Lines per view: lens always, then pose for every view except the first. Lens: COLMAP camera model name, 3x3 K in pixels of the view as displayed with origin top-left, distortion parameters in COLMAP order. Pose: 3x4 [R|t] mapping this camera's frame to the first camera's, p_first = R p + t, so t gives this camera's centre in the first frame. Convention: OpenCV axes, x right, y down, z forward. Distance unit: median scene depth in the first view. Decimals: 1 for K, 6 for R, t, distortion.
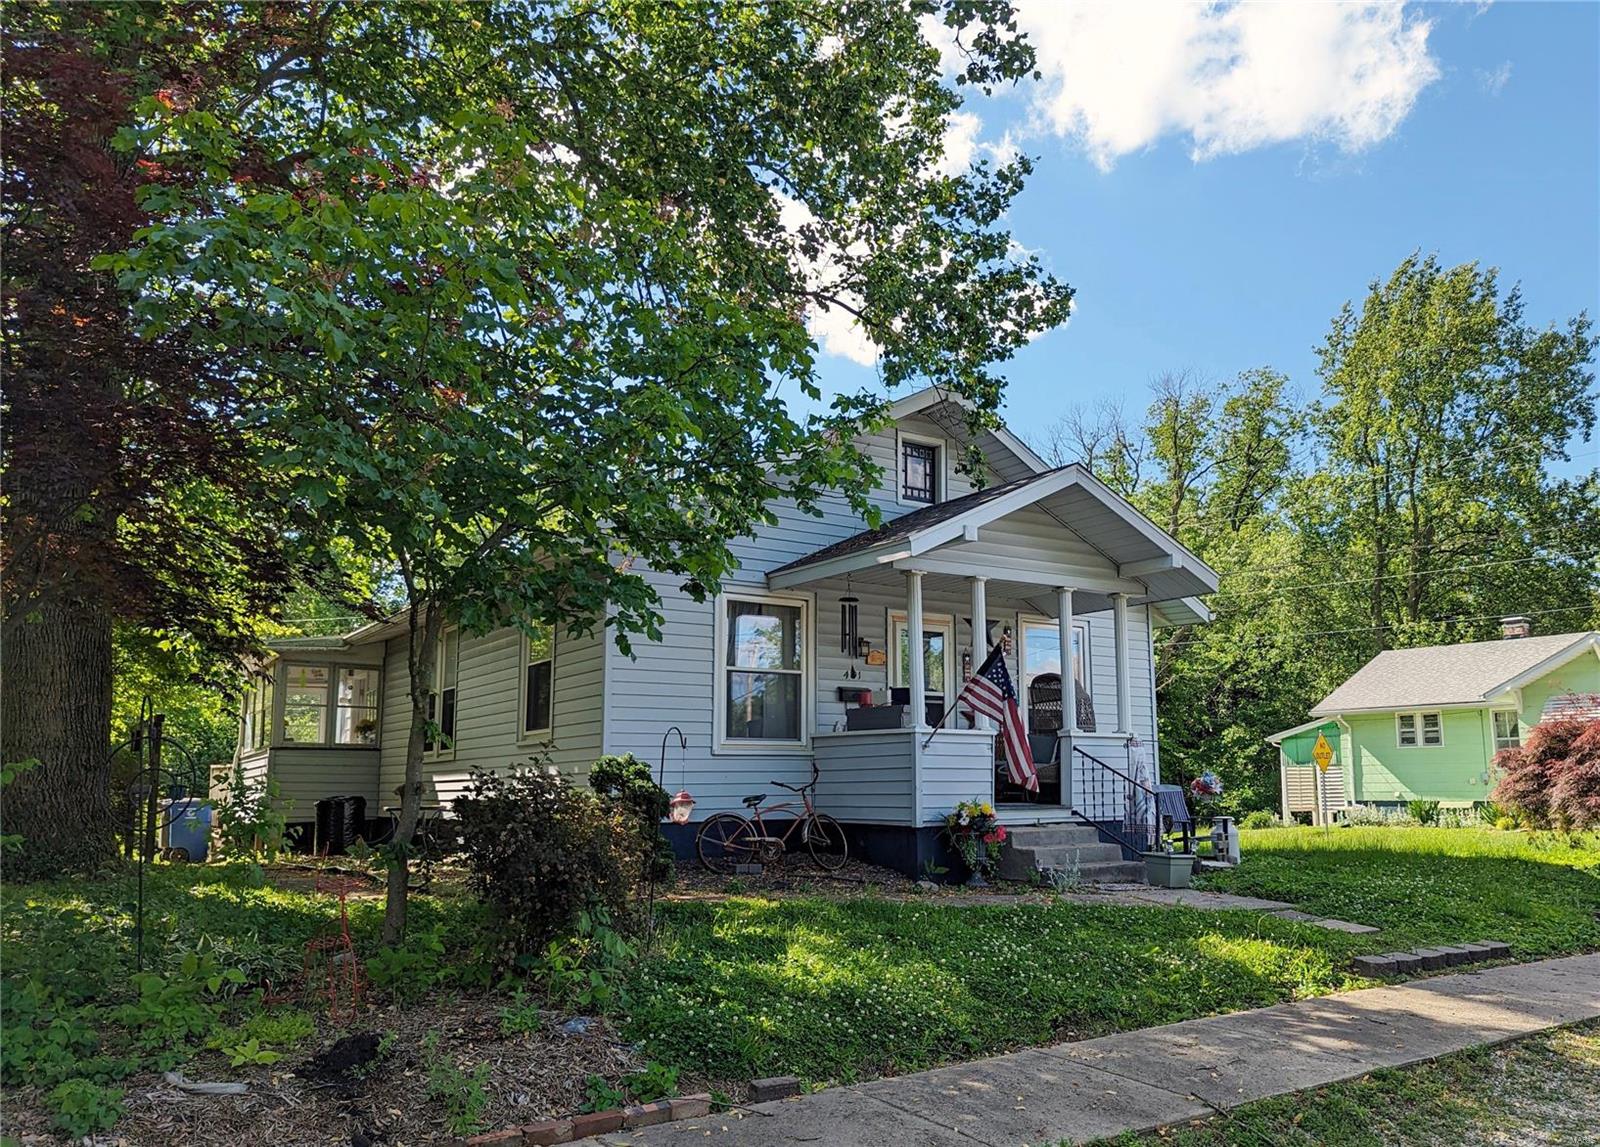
lens RADIAL K [[1189.9, 0, 800.0], [0, 1189.9, 573.5], [0, 0, 1]] dist [0.002114, 0.000959]
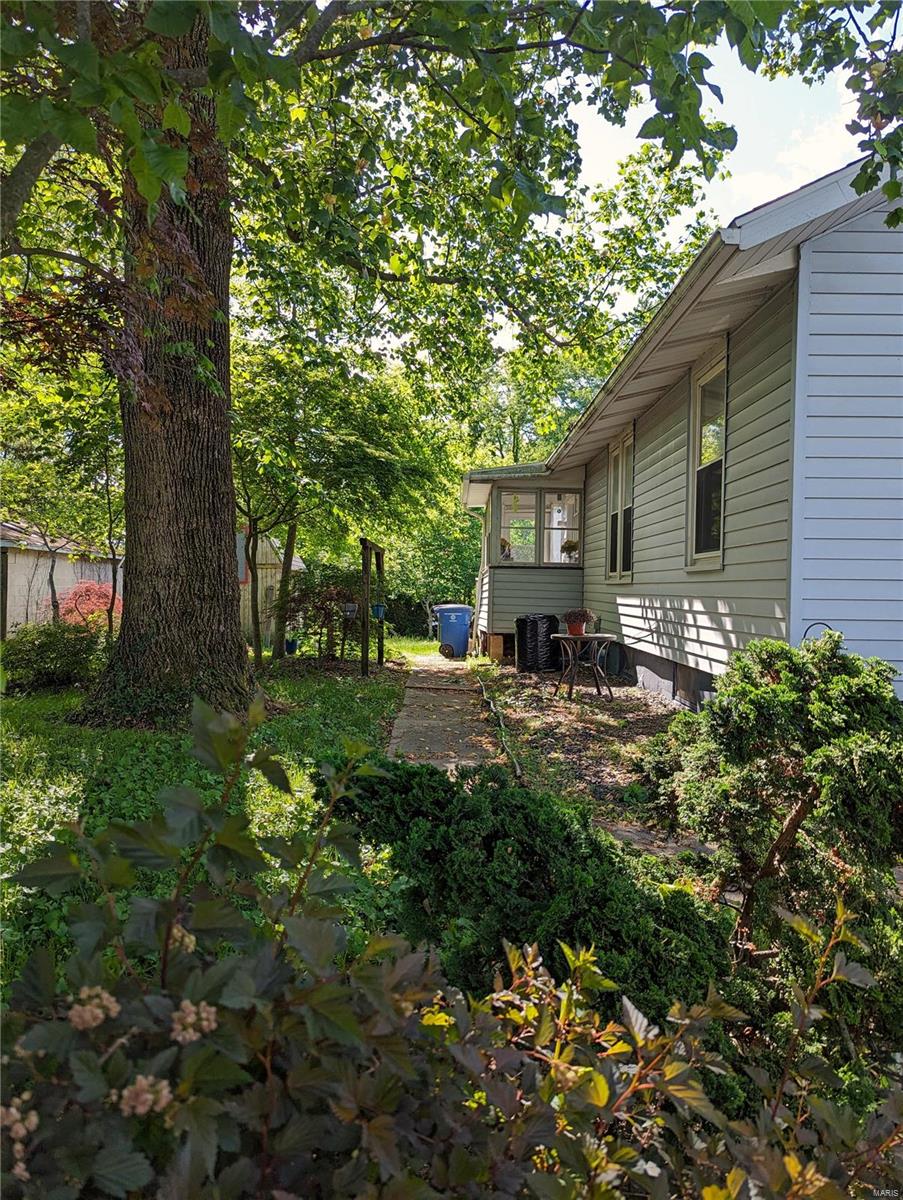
lens RADIAL K [[857.9, 0, 451.5], [0, 857.9, 600.0], [0, 0, 1]] dist [0.117322, -0.144474]
pose [[0.844888, 0.026978, -0.534263, -0.047483], [0.075952, 0.982560, 0.169725, 0.042004], [0.529524, -0.183976, 0.828104, 0.343811]]
